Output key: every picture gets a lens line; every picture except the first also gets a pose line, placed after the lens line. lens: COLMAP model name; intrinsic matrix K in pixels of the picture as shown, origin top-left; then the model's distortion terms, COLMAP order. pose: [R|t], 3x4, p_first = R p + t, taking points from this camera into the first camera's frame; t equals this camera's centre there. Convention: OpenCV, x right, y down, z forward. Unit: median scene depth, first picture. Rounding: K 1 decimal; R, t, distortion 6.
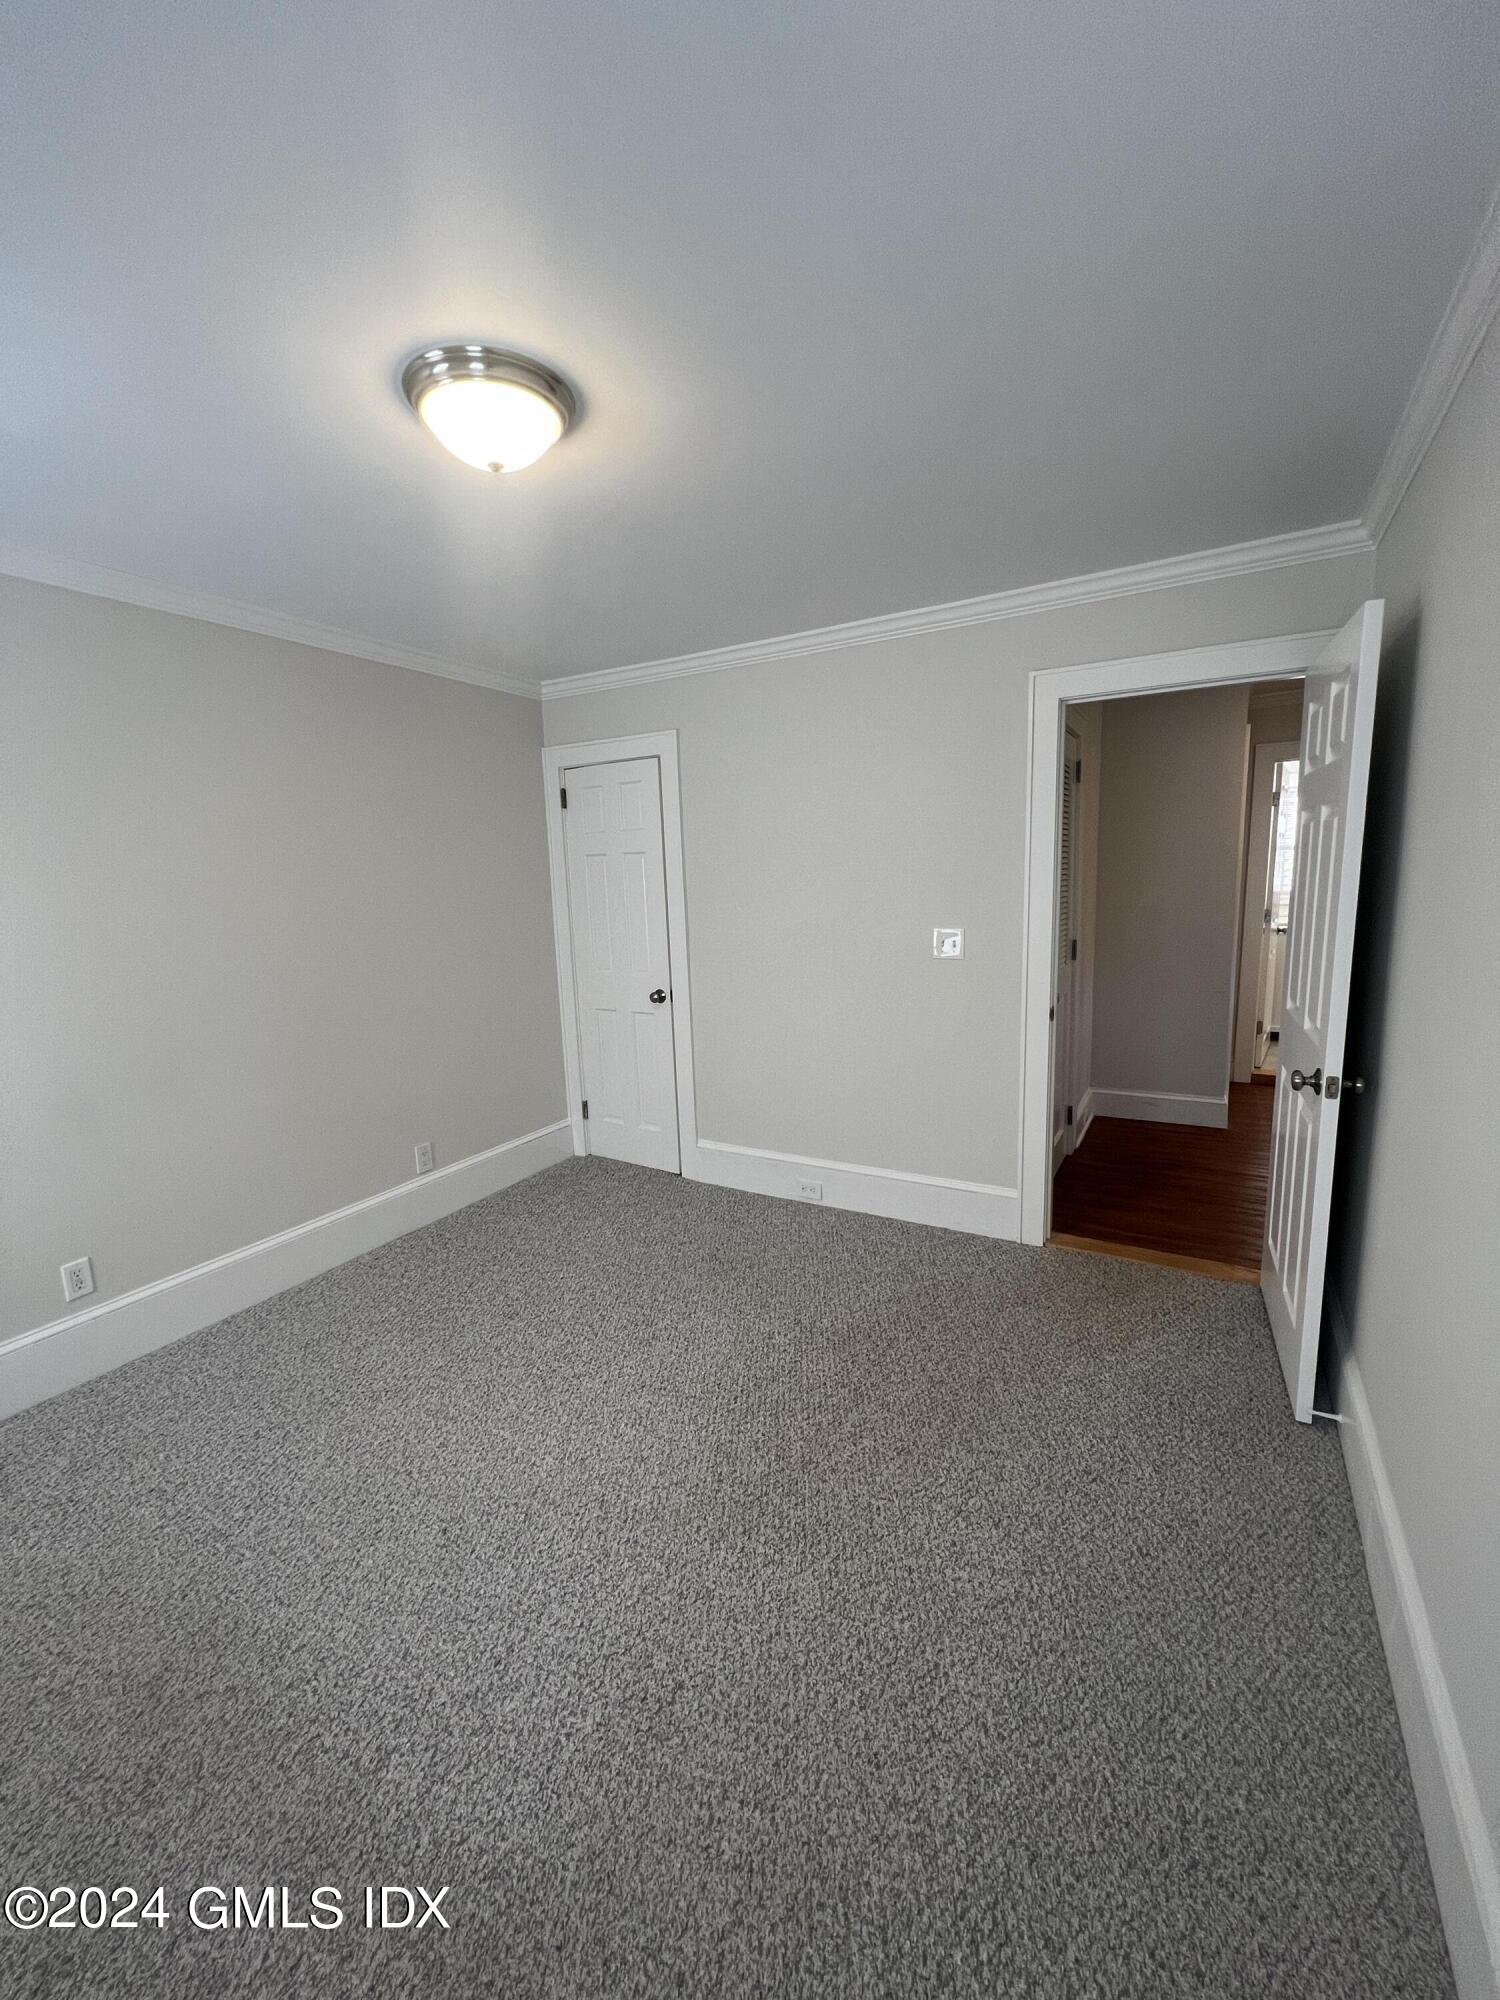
lens RADIAL K [[802.0, 0, 741.6], [0, 802.0, 1000.6], [0, 0, 1]] dist [-0.000225, -0.000099]
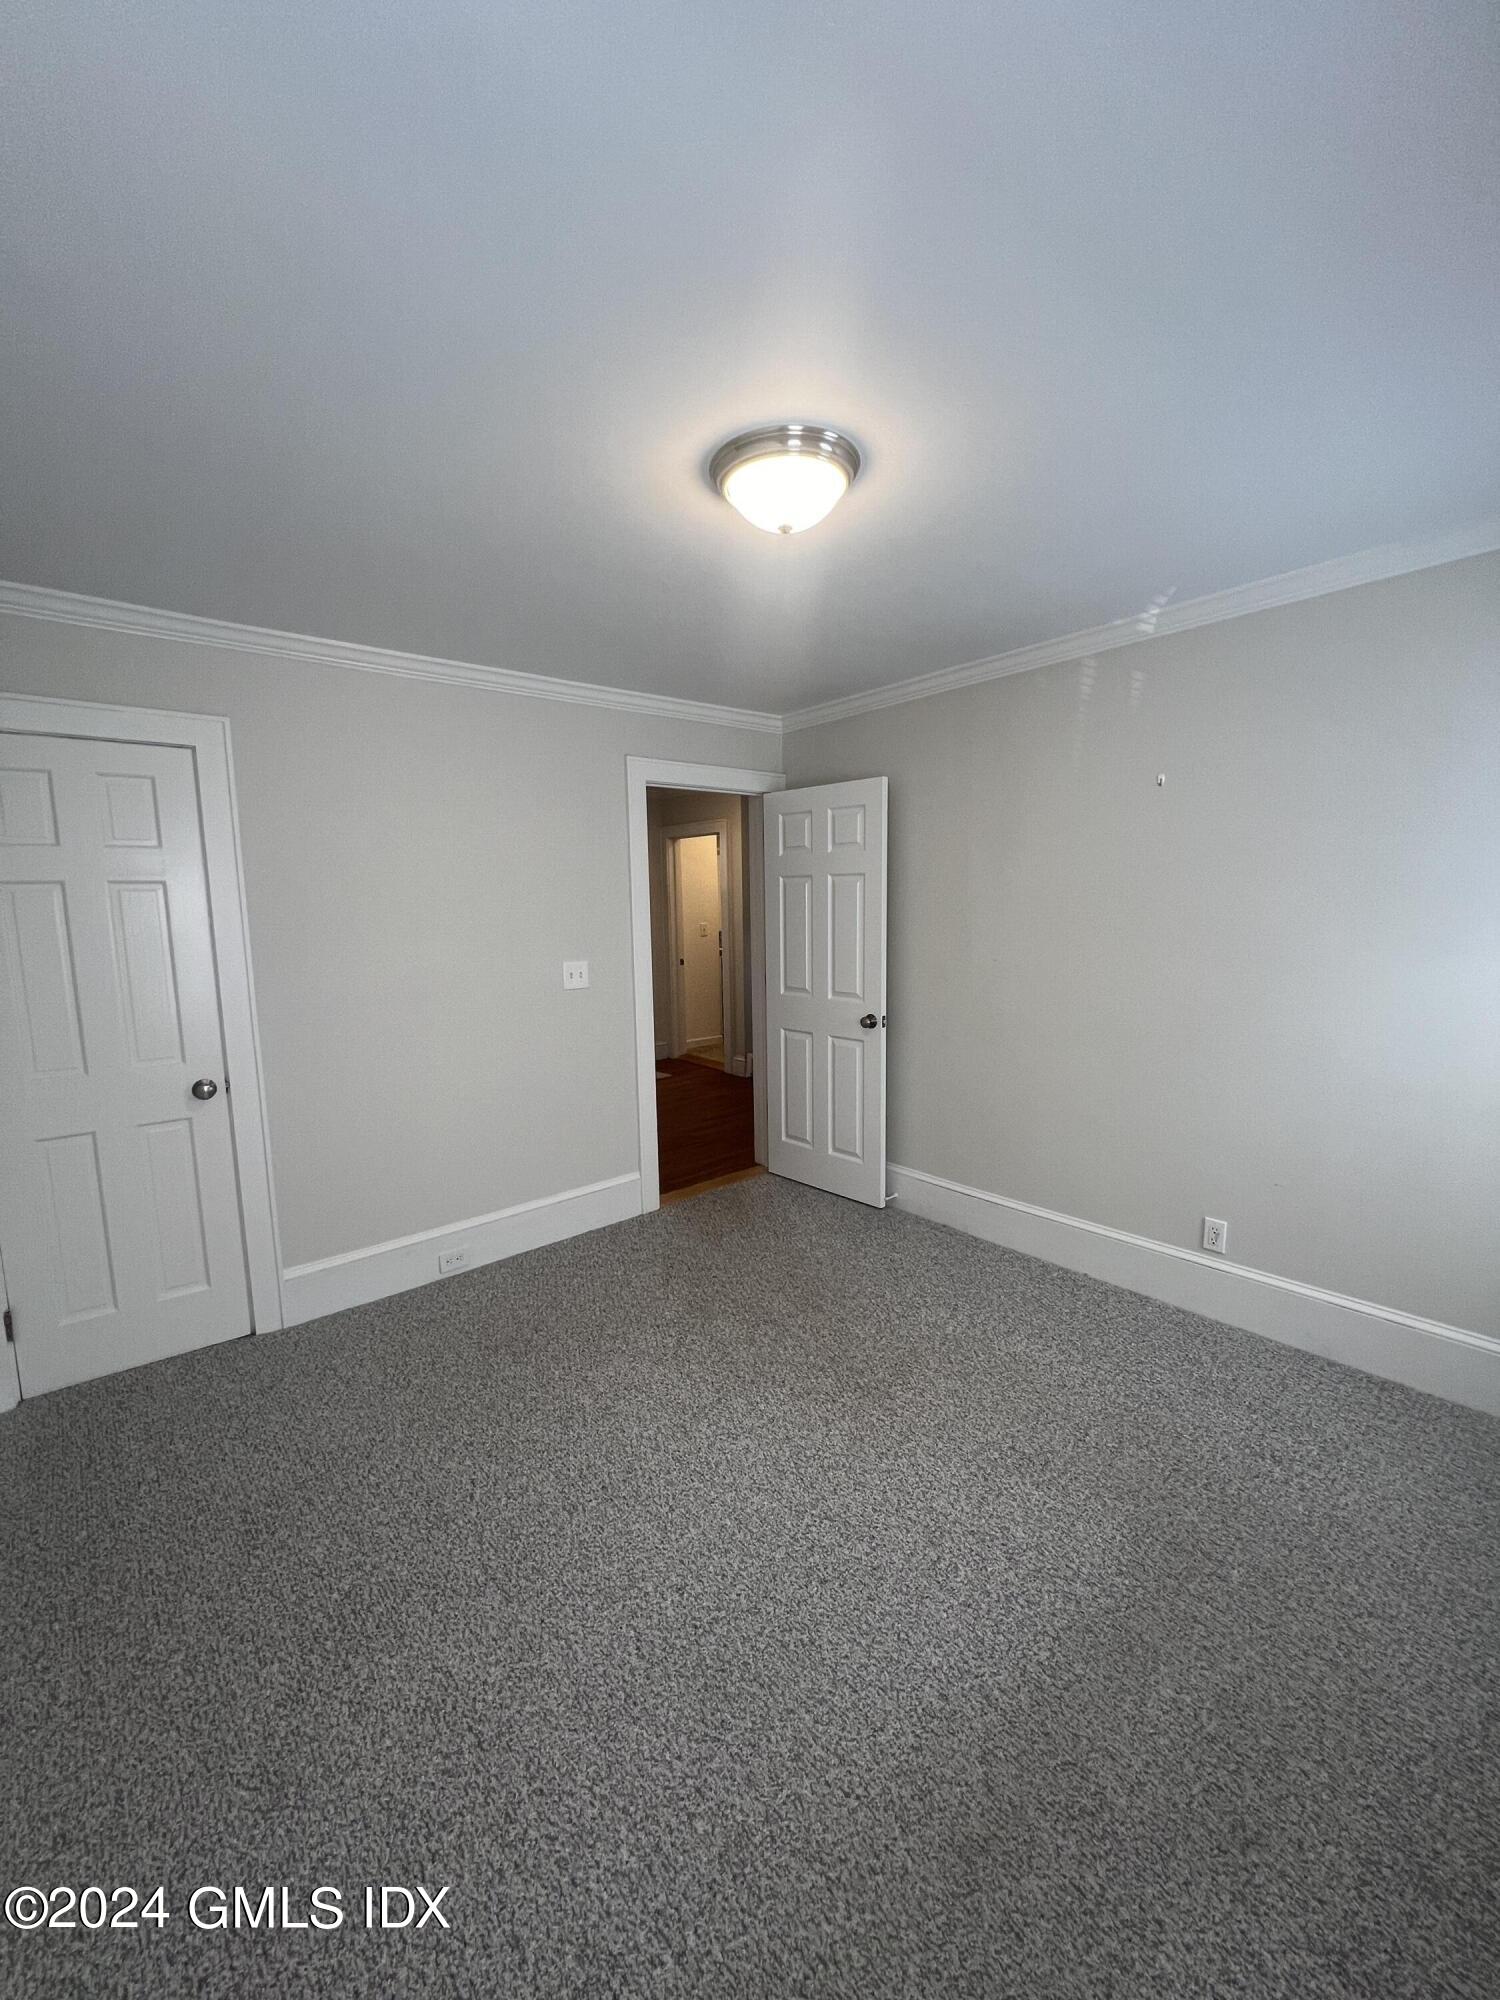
lens RADIAL K [[807.0, 0, 748.1], [0, 807.0, 1001.1], [0, 0, 1]] dist [-0.000400, 0.000316]
pose [[0.336094, -0.092404, 0.937285, -0.723176], [0.158285, 0.986562, 0.040504, -0.042895], [-0.928432, 0.134745, 0.346204, 0.384234]]
